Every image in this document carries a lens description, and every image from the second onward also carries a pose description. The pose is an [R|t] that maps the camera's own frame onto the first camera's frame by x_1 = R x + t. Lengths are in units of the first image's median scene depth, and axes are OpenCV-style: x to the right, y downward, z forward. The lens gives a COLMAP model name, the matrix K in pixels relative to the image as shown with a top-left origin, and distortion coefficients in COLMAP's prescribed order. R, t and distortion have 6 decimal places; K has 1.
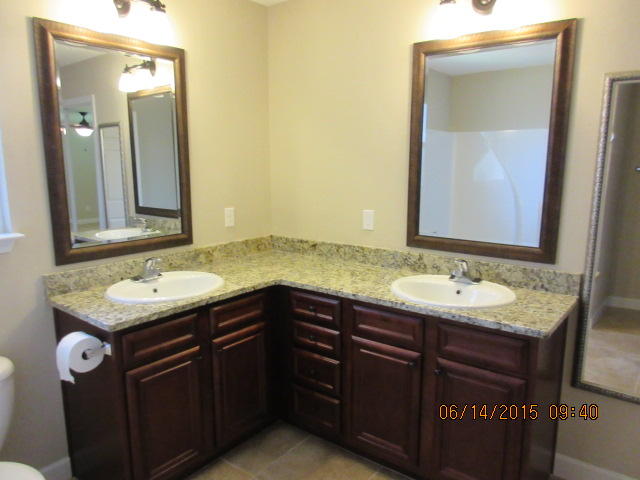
lens RADIAL K [[476.5, 0, 318.1], [0, 476.5, 242.4], [0, 0, 1]] dist [-0.003423, -0.001886]
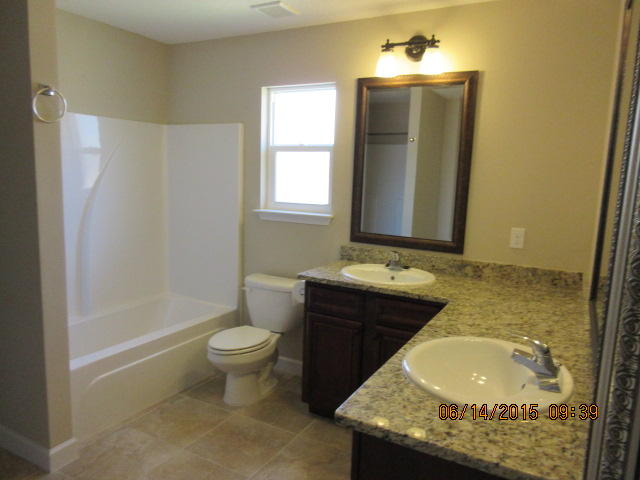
lens RADIAL K [[476.5, 0, 317.4], [0, 476.5, 239.9], [0, 0, 1]] dist [-0.003423, -0.001886]
pose [[0.145372, 0.148348, -0.978192, 0.740170], [-0.199679, 0.972749, 0.117847, -0.091285], [0.969018, 0.178193, 0.171032, 0.528908]]
